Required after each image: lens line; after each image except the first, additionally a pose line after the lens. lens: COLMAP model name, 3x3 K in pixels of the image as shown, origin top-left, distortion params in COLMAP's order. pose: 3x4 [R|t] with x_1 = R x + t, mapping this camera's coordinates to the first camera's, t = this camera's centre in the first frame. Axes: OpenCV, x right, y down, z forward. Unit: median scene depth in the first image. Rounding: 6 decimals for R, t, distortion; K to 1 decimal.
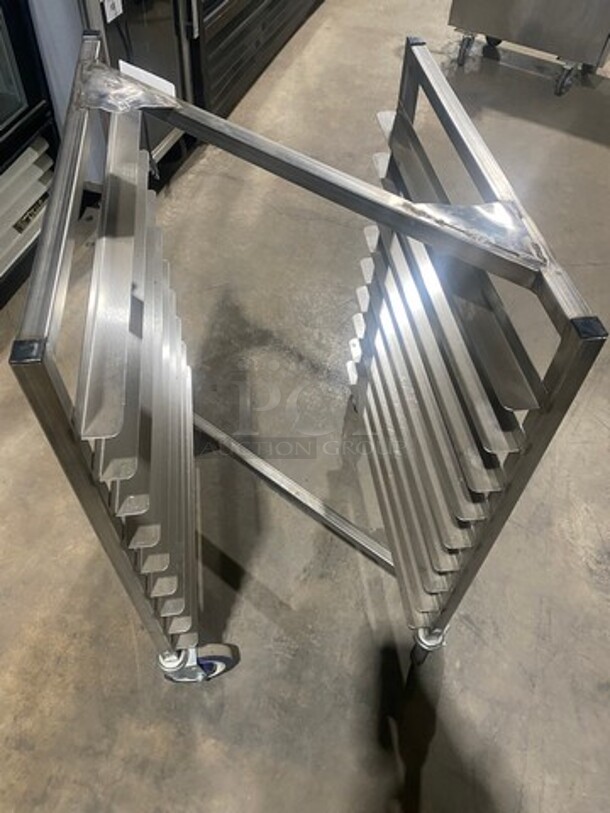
lens RADIAL K [[614.6, 0, 308.2], [0, 614.6, 408.9], [0, 0, 1]] dist [0.007990, 0.001060]
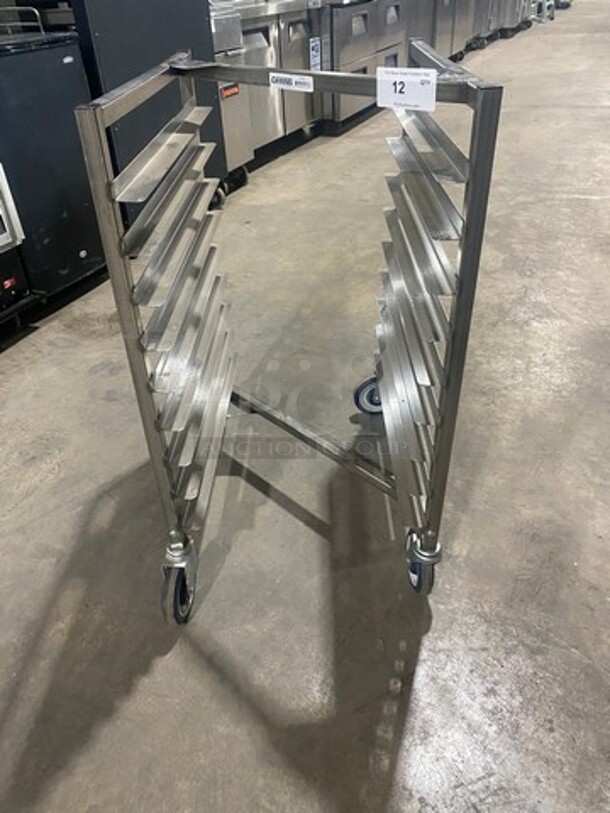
lens RADIAL K [[603.3, 0, 305.0], [0, 603.3, 406.5], [0, 0, 1]] dist [0.008147, -0.000333]
pose [[-0.988262, -0.095479, 0.119258, -0.162794], [0.112382, 0.074432, 0.990873, -0.935478], [-0.103484, 0.992645, -0.062828, 1.012366]]
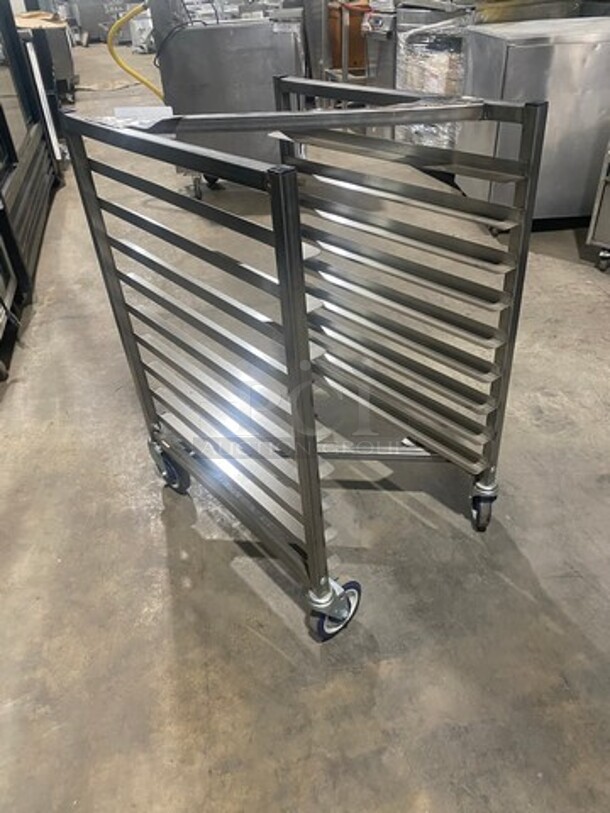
lens RADIAL K [[624.7, 0, 305.0], [0, 624.7, 406.5], [0, 0, 1]] dist [-0.001760, -0.002841]
pose [[0.846259, -0.383783, 0.369536, -0.434564], [0.470311, 0.864007, -0.179723, 0.254633], [-0.250307, 0.325888, 0.911671, -0.066410]]
